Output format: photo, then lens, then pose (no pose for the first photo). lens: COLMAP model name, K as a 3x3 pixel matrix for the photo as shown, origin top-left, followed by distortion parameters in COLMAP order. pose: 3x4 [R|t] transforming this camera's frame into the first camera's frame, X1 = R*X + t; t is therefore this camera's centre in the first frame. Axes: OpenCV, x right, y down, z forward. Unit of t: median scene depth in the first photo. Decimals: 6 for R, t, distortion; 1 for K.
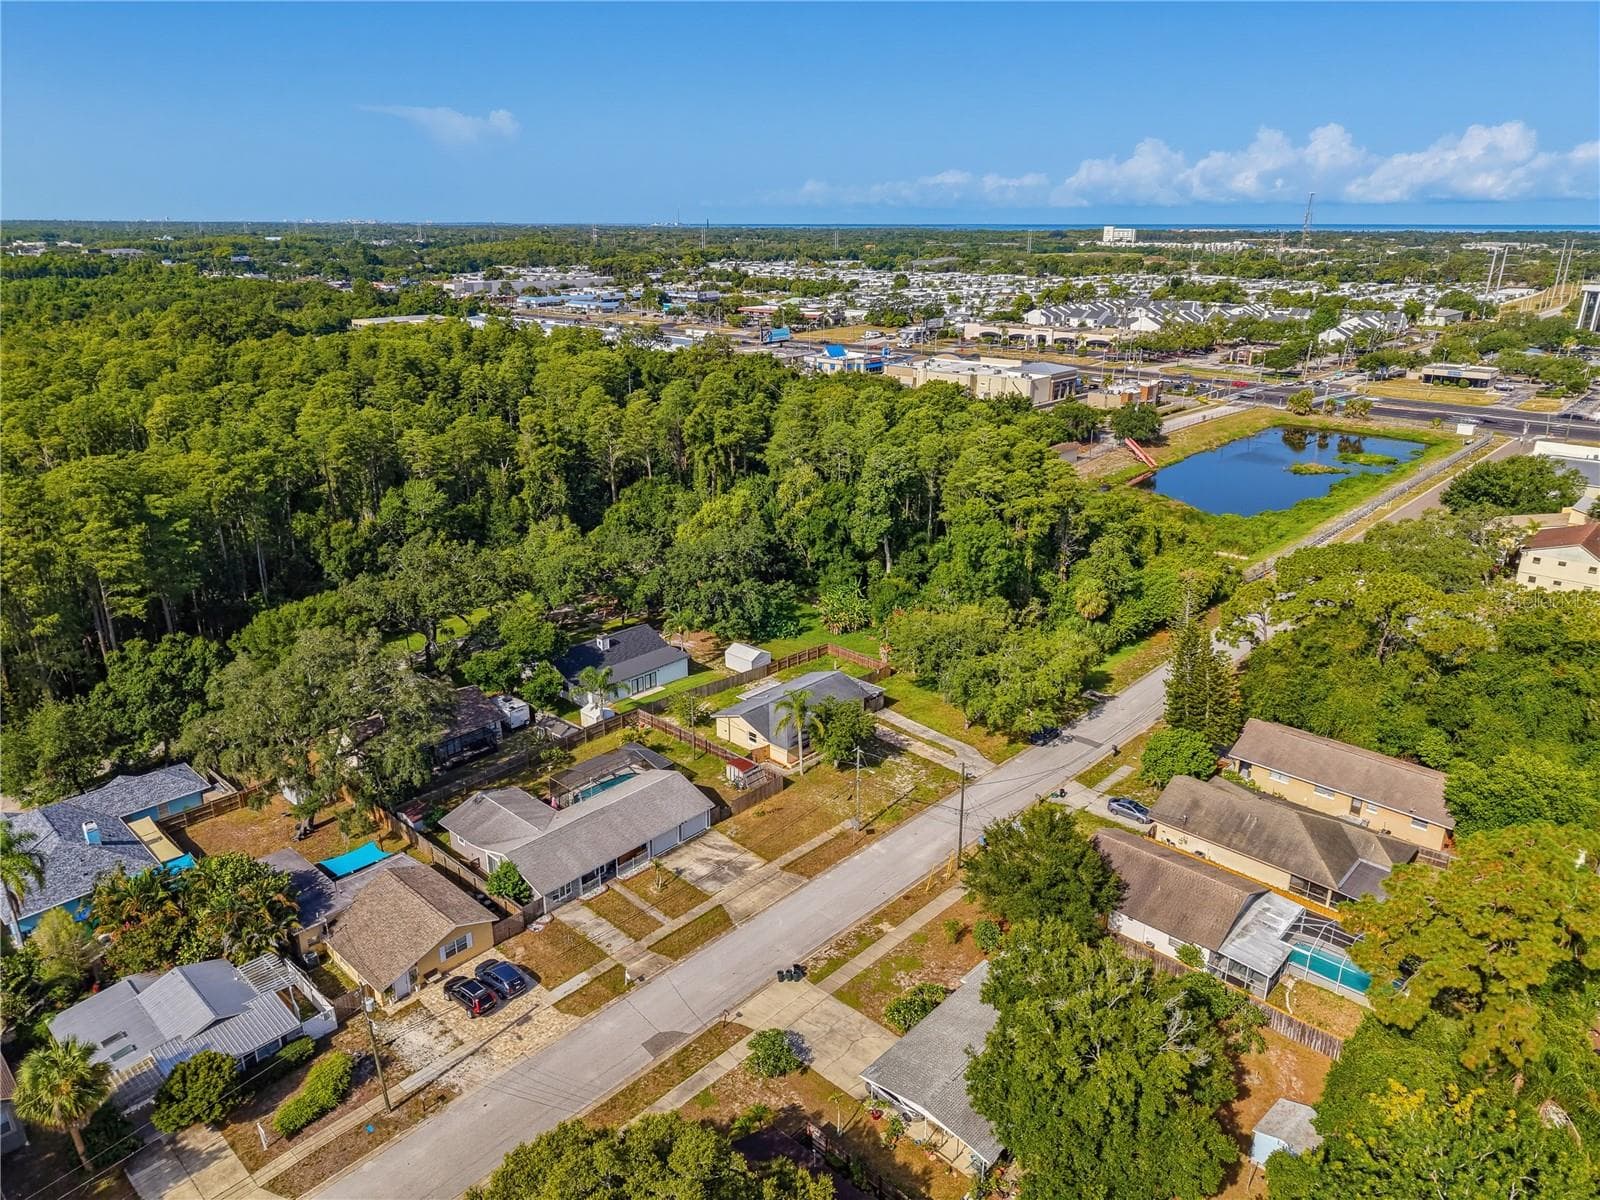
lens RADIAL K [[1074.1, 0, 797.1], [0, 1074.1, 599.1], [0, 0, 1]] dist [0.001658, -0.002936]
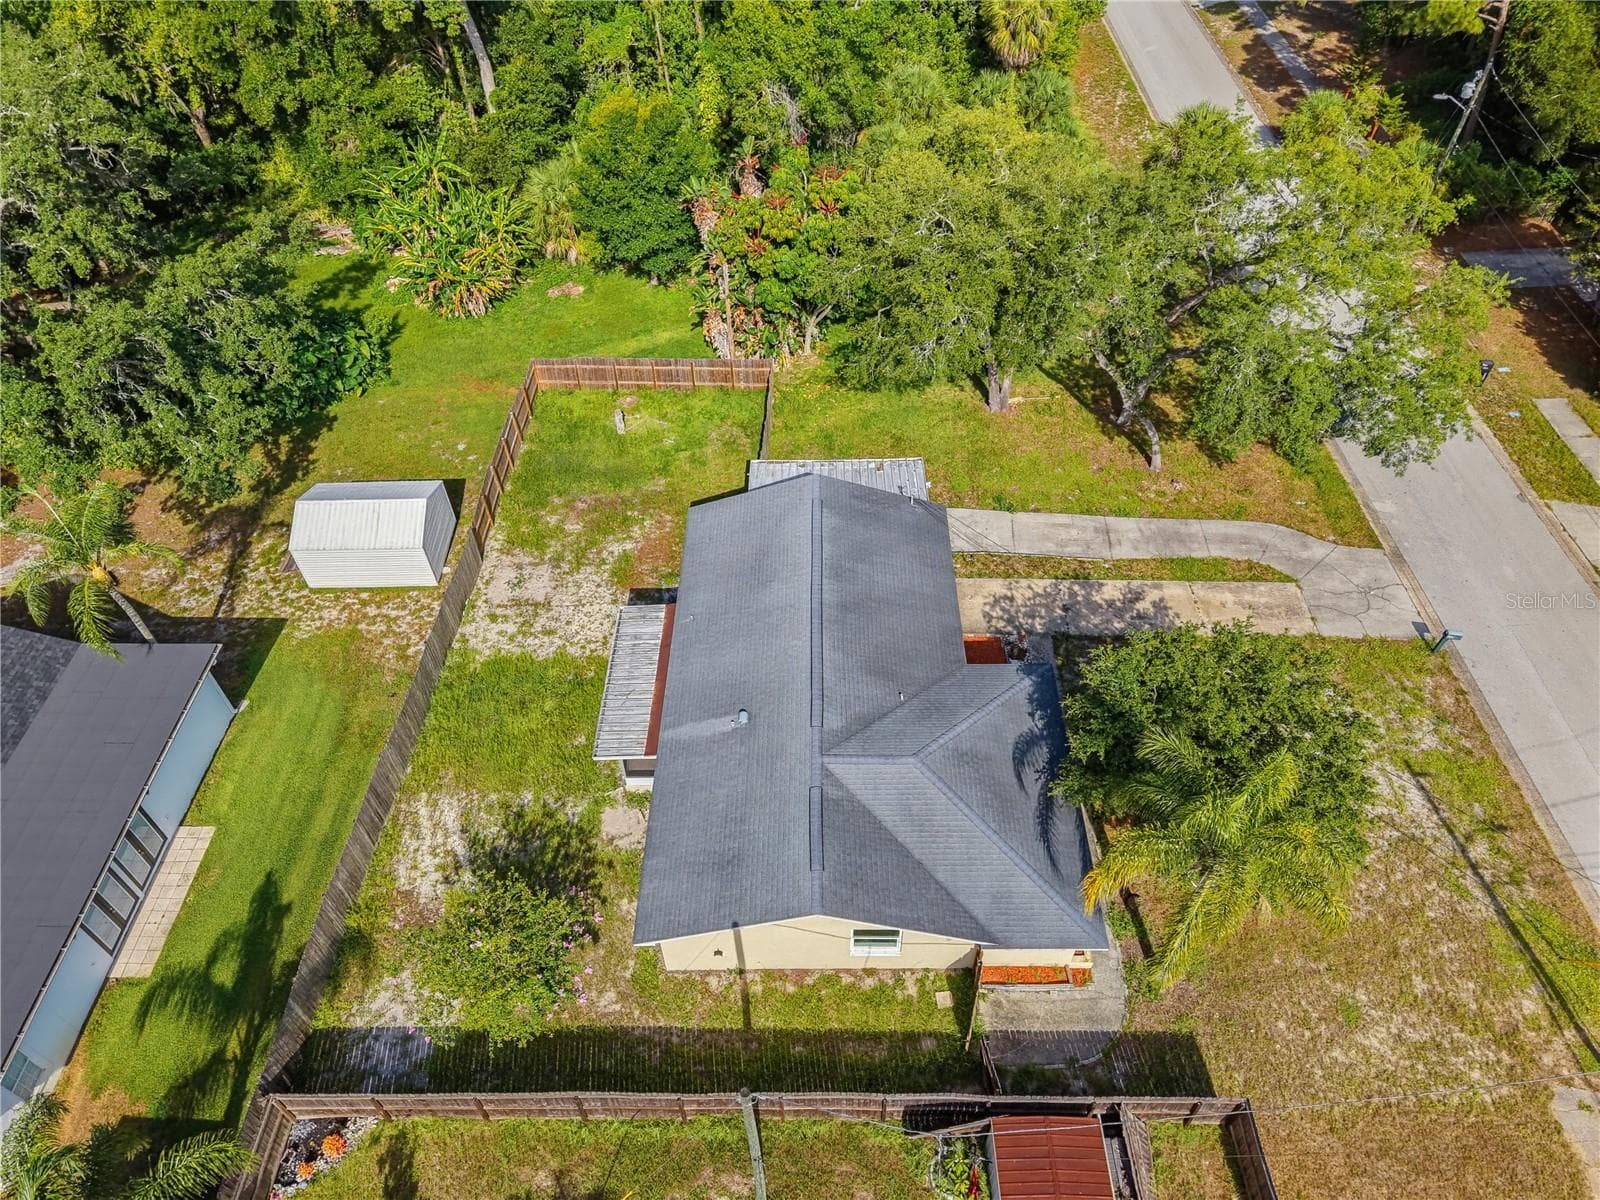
lens RADIAL K [[1074.1, 0, 797.1], [0, 1074.1, 599.1], [0, 0, 1]] dist [0.001658, -0.002936]
pose [[0.734103, -0.504305, 0.454719, -0.166062], [0.246414, 0.821849, 0.513657, -0.083034], [-0.632750, -0.265029, 0.727590, 1.127401]]
